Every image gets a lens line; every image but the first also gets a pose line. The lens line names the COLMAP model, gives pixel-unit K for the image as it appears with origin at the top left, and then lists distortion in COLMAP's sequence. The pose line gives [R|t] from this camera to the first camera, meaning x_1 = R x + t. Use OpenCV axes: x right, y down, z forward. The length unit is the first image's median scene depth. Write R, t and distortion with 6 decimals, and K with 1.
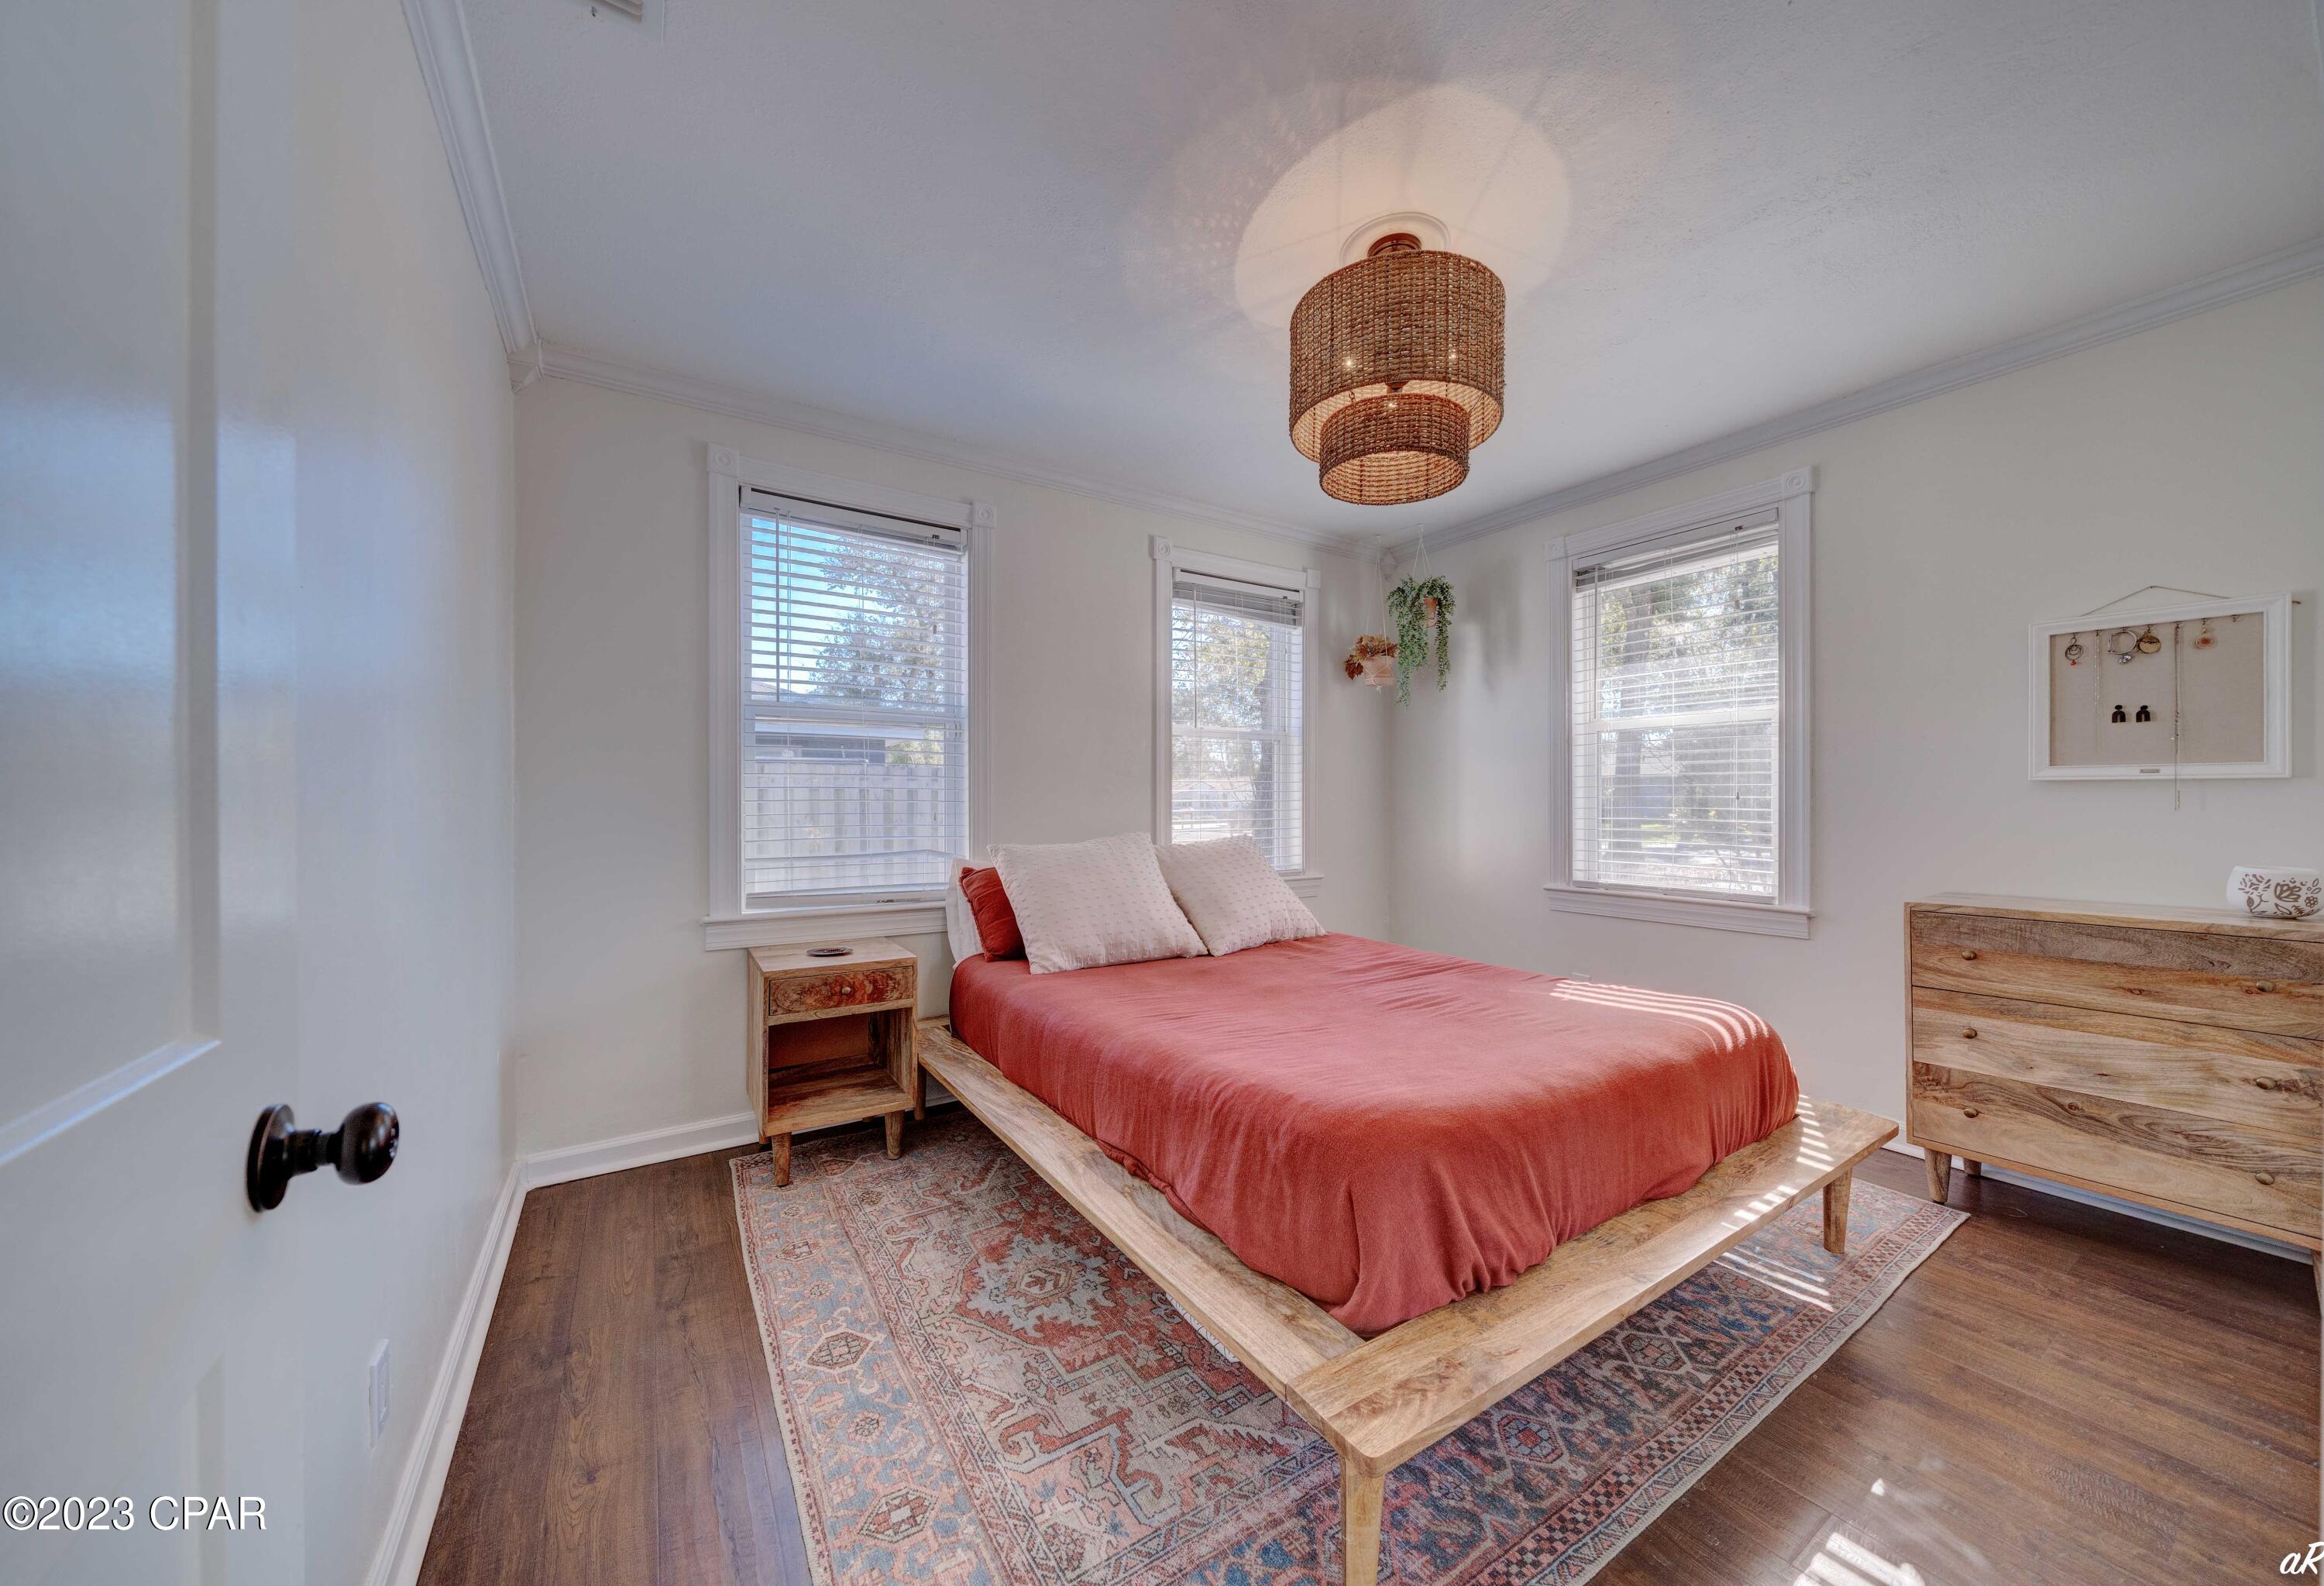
lens RADIAL K [[805.8, 0, 1164.1], [0, 805.8, 798.9], [0, 0, 1]] dist [-0.002227, -0.000360]
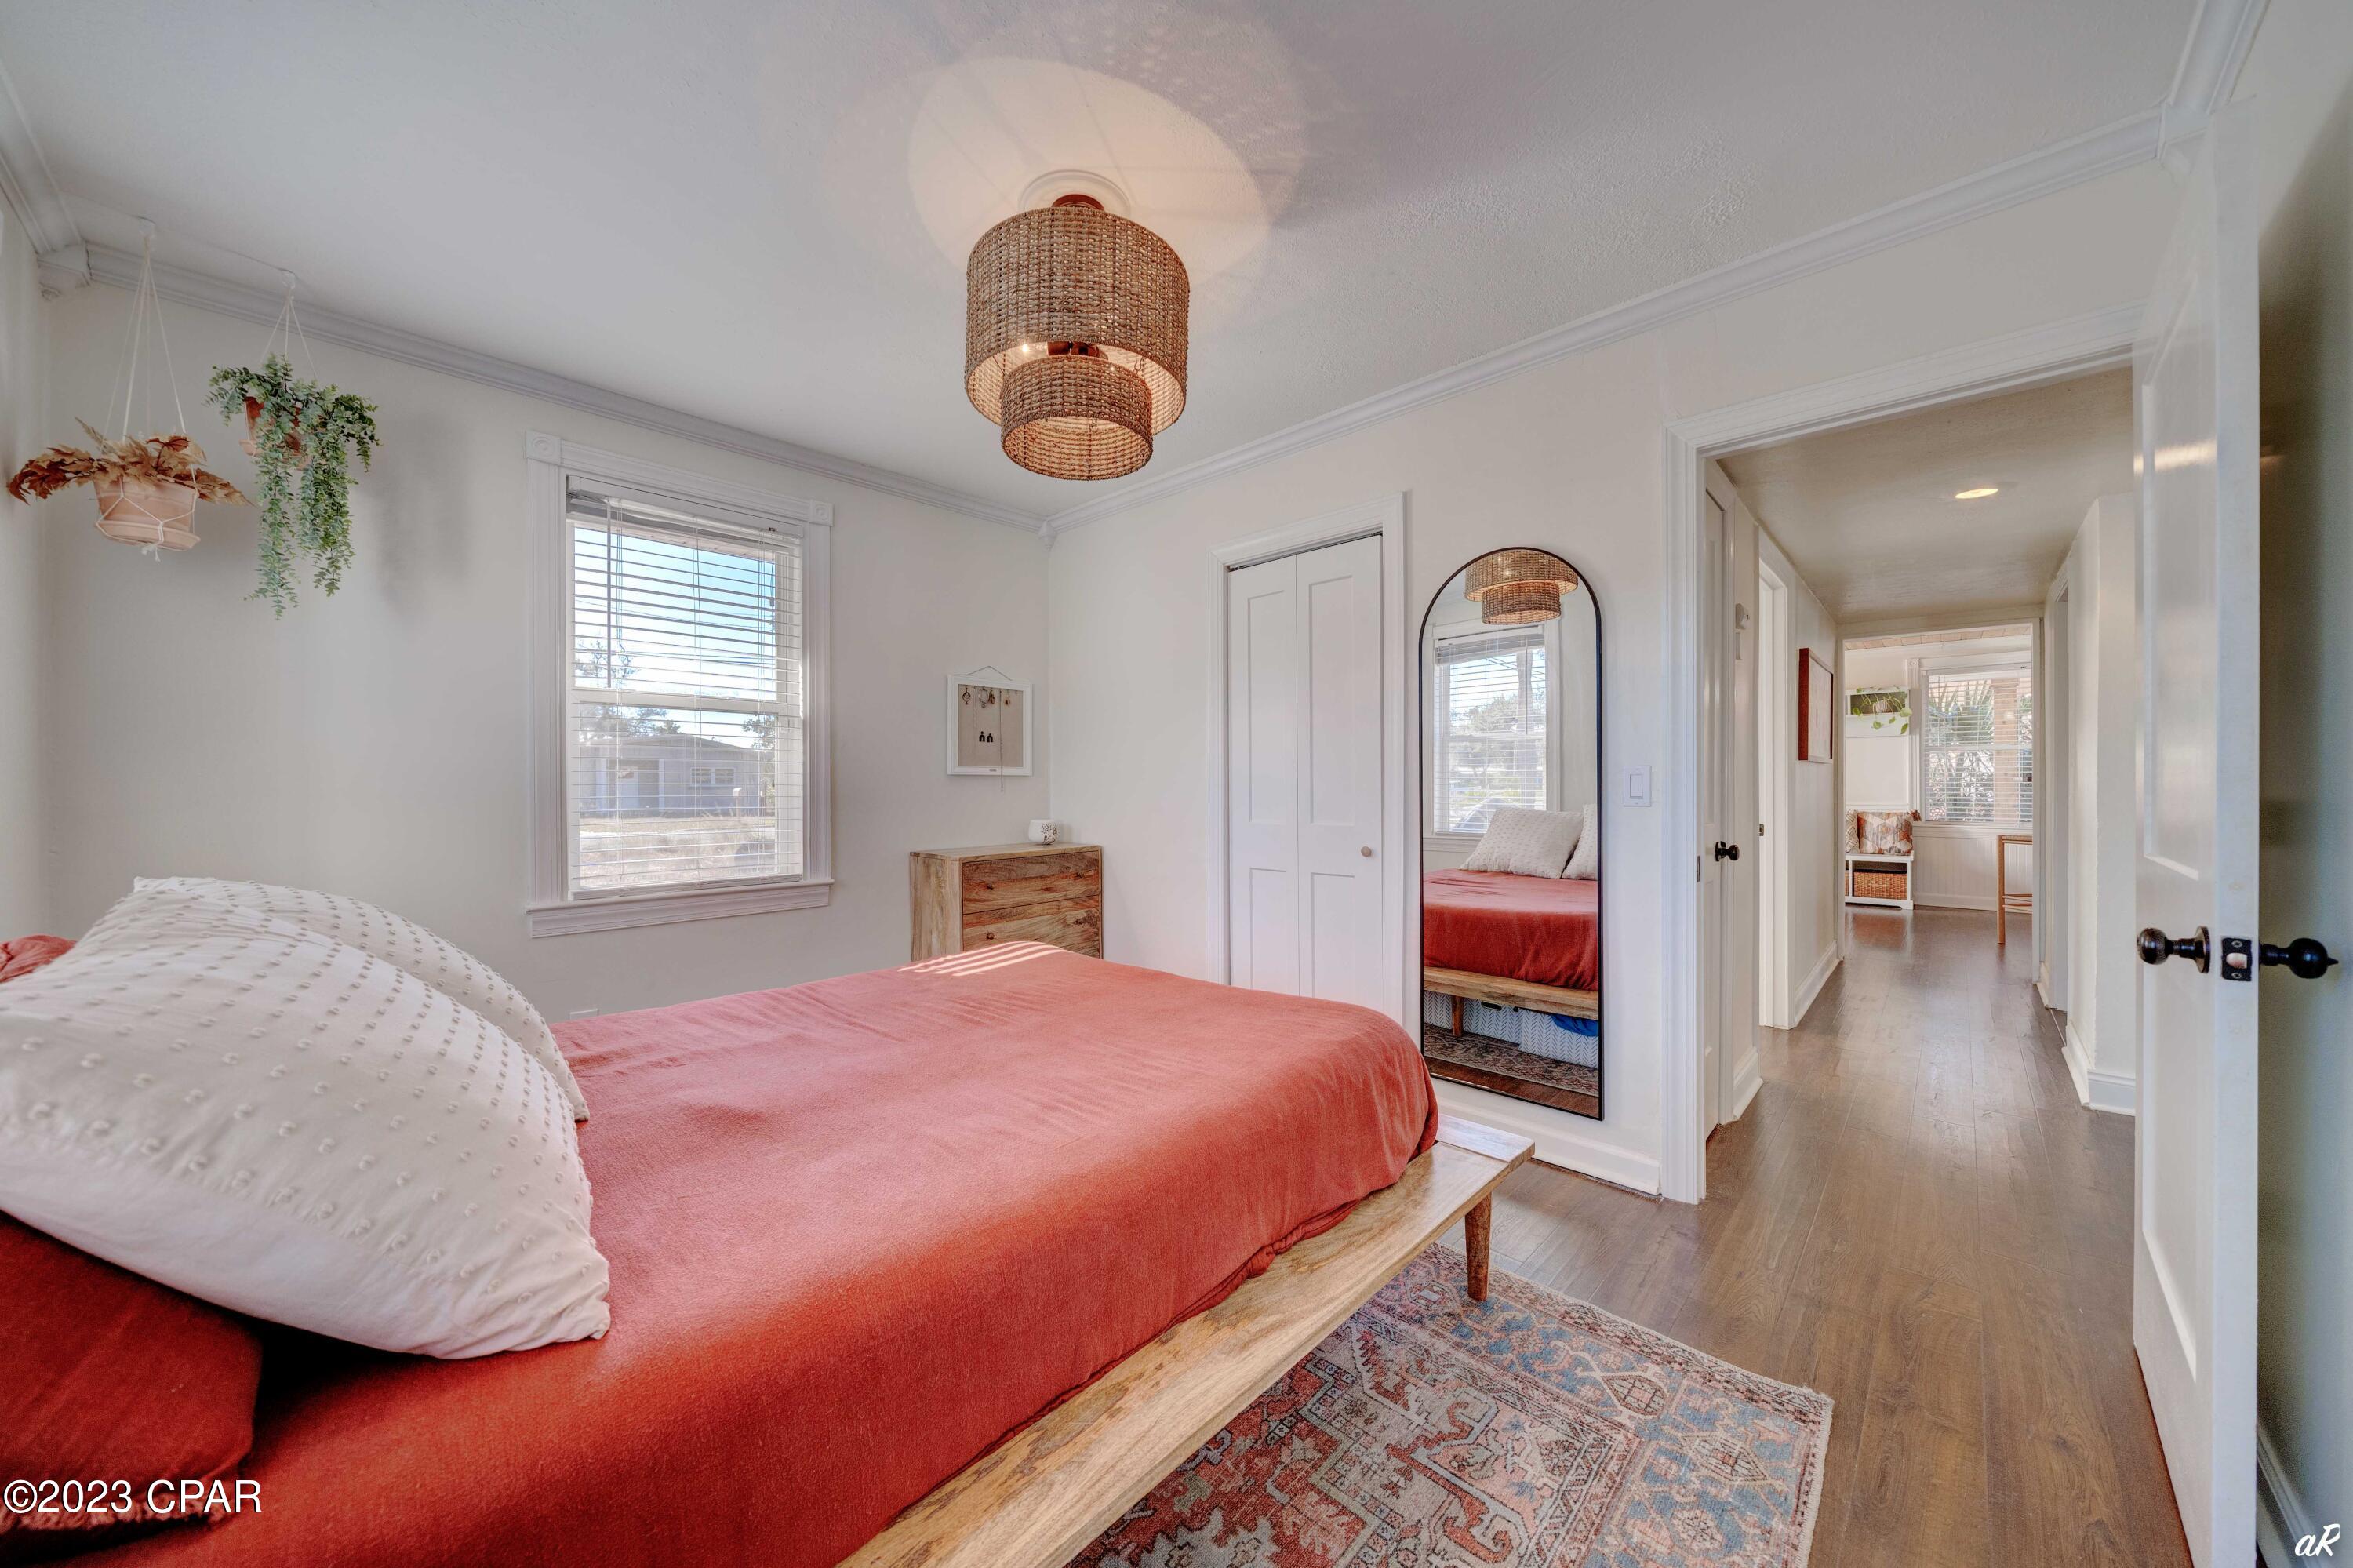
lens RADIAL K [[814.3, 0, 1180.7], [0, 814.3, 787.6], [0, 0, 1]] dist [-0.005932, -0.000109]
pose [[-0.227839, -0.000424, 0.973699, -0.829821], [0.000404, 1.000000, 0.000530, 0.002796], [-0.973699, 0.000514, -0.227839, 1.338499]]
